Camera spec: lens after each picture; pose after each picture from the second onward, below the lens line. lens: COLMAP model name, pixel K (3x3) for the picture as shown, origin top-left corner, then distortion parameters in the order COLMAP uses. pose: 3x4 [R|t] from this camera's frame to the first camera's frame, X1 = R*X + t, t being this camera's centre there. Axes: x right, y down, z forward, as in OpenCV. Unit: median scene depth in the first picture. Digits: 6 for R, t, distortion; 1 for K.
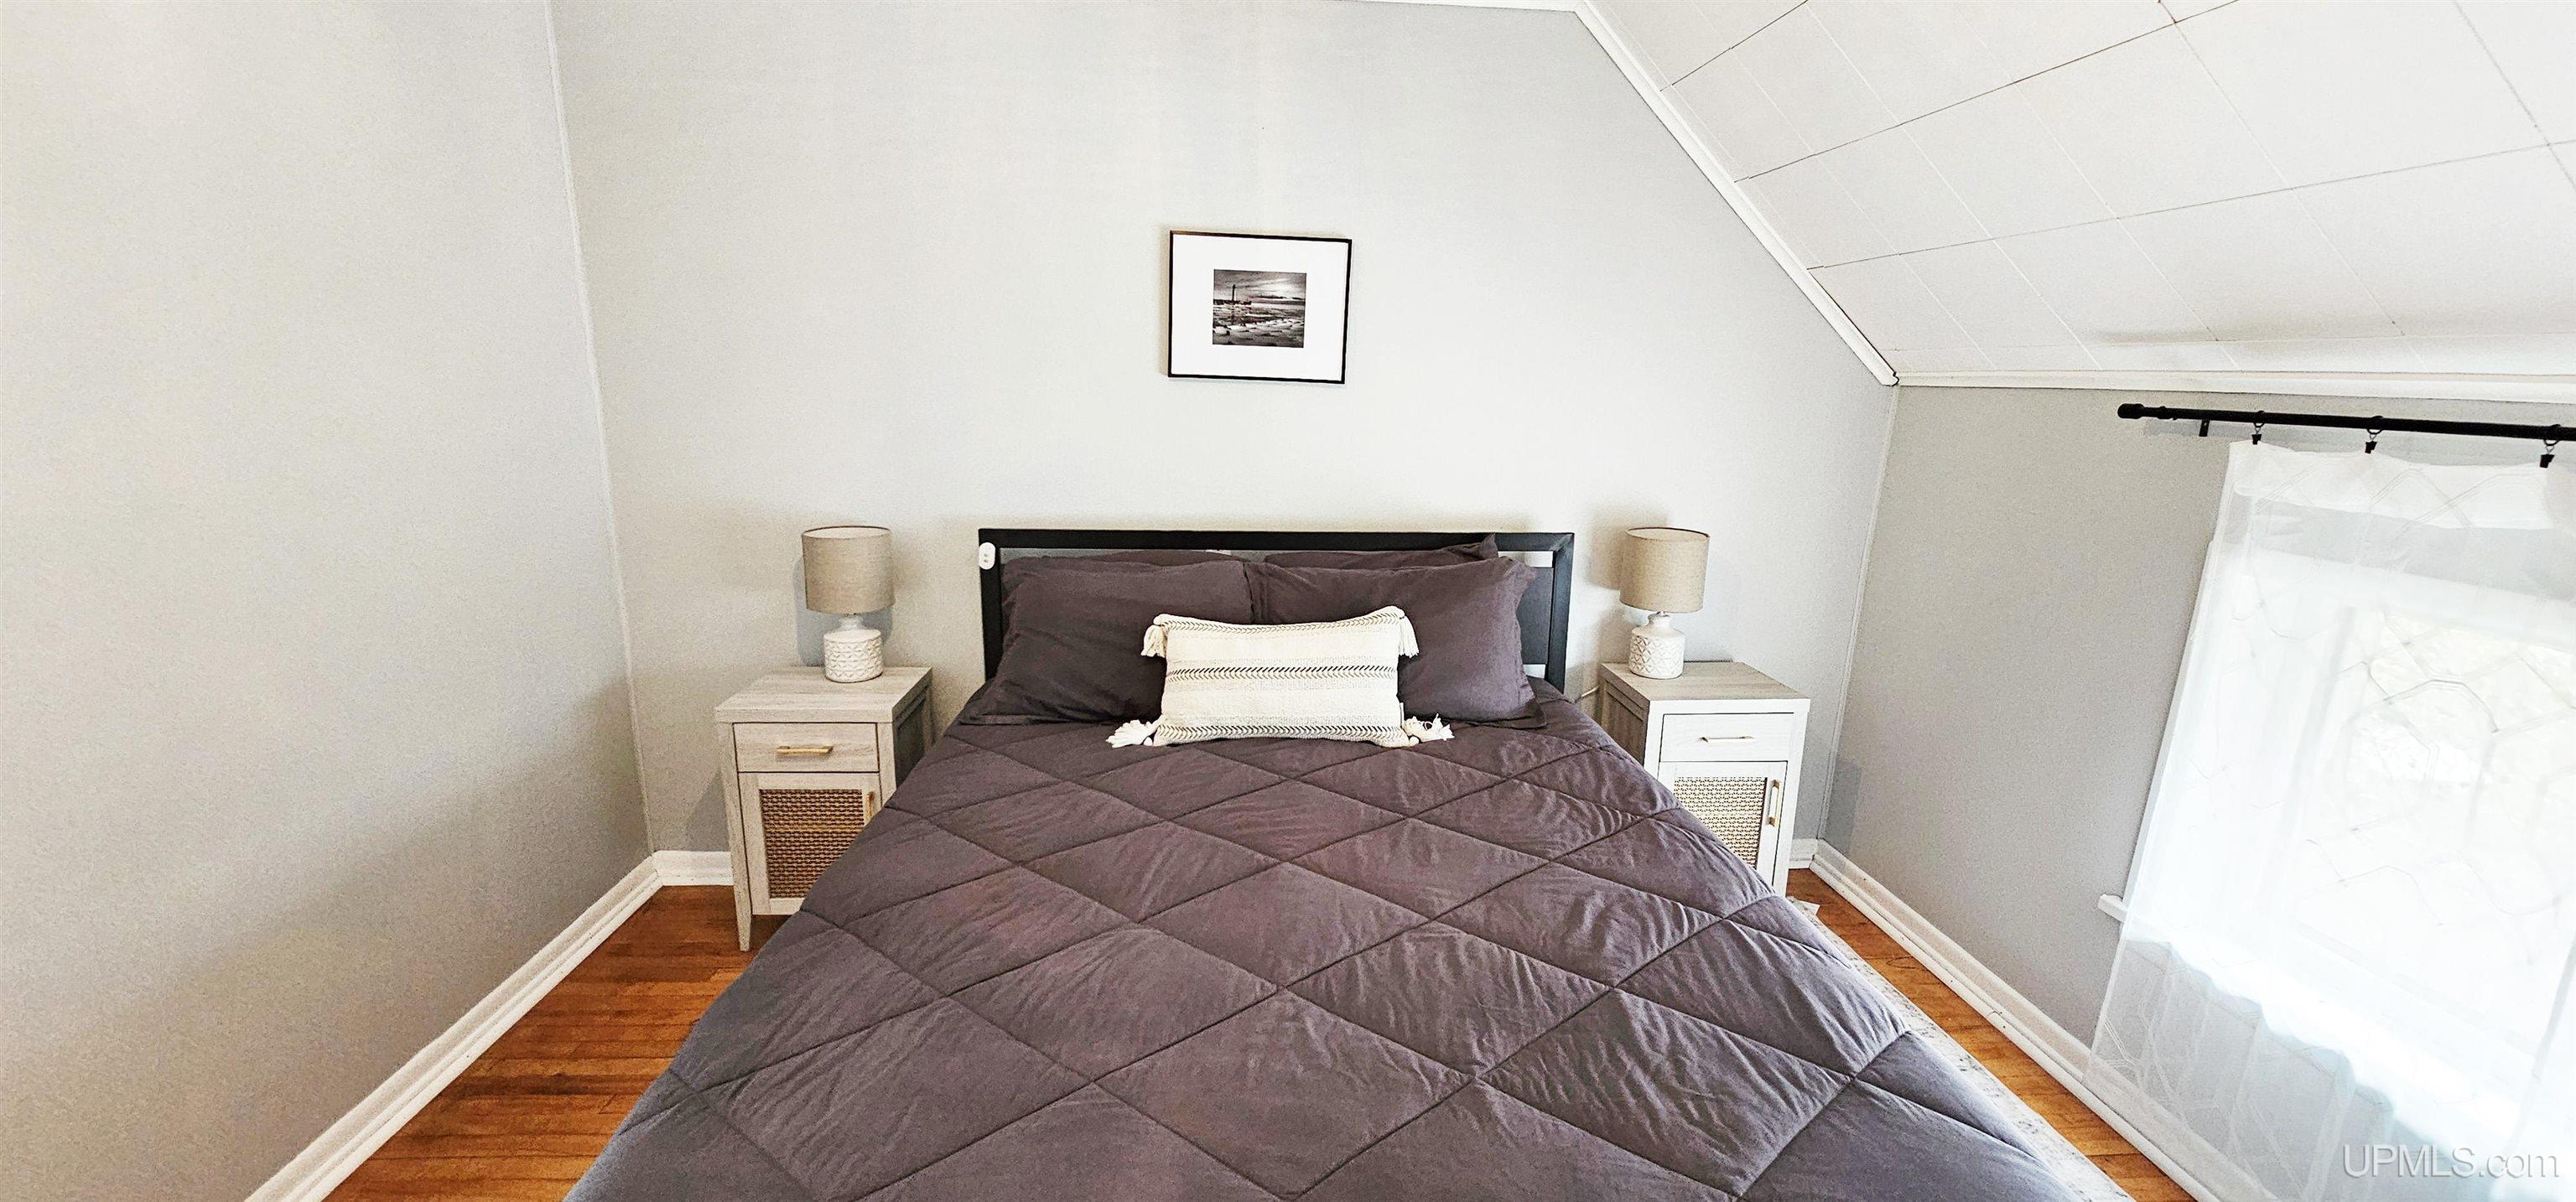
lens RADIAL K [[1041.8, 0, 1284.5], [0, 1041.8, 609.7], [0, 0, 1]] dist [-0.000924, -0.000822]
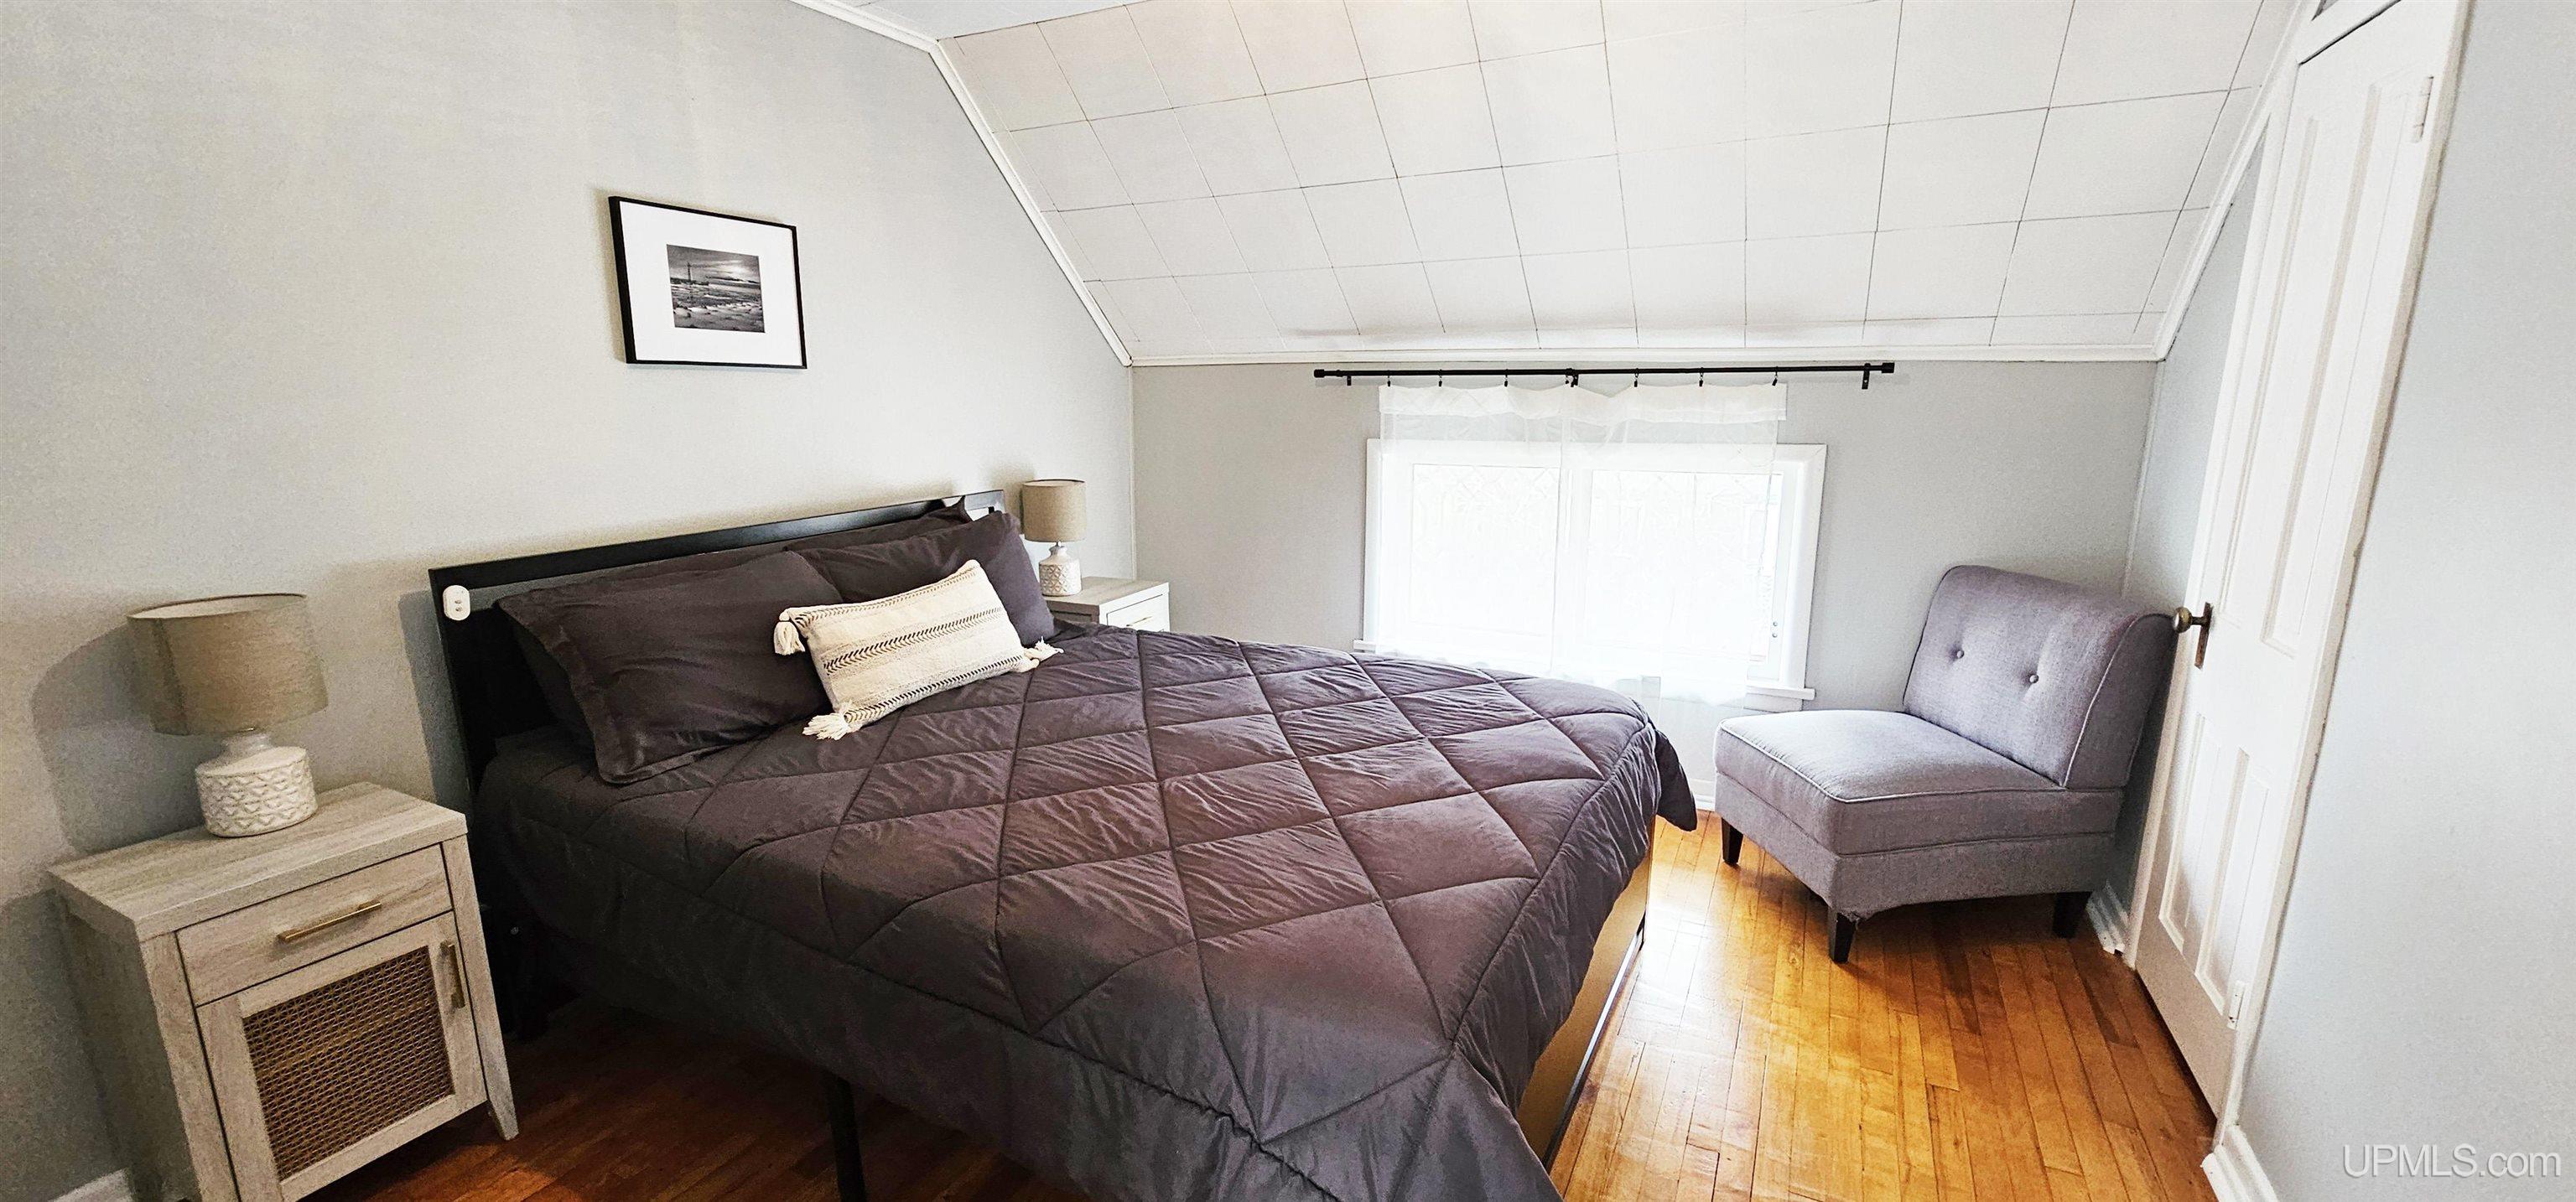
lens RADIAL K [[1041.8, 0, 1279.3], [0, 1041.8, 599.2], [0, 0, 1]] dist [-0.000924, -0.000822]
pose [[0.511768, -0.198130, 0.835966, -0.617187], [0.206824, 0.972840, 0.103955, -0.009272], [-0.833857, 0.119697, 0.538846, 0.100505]]
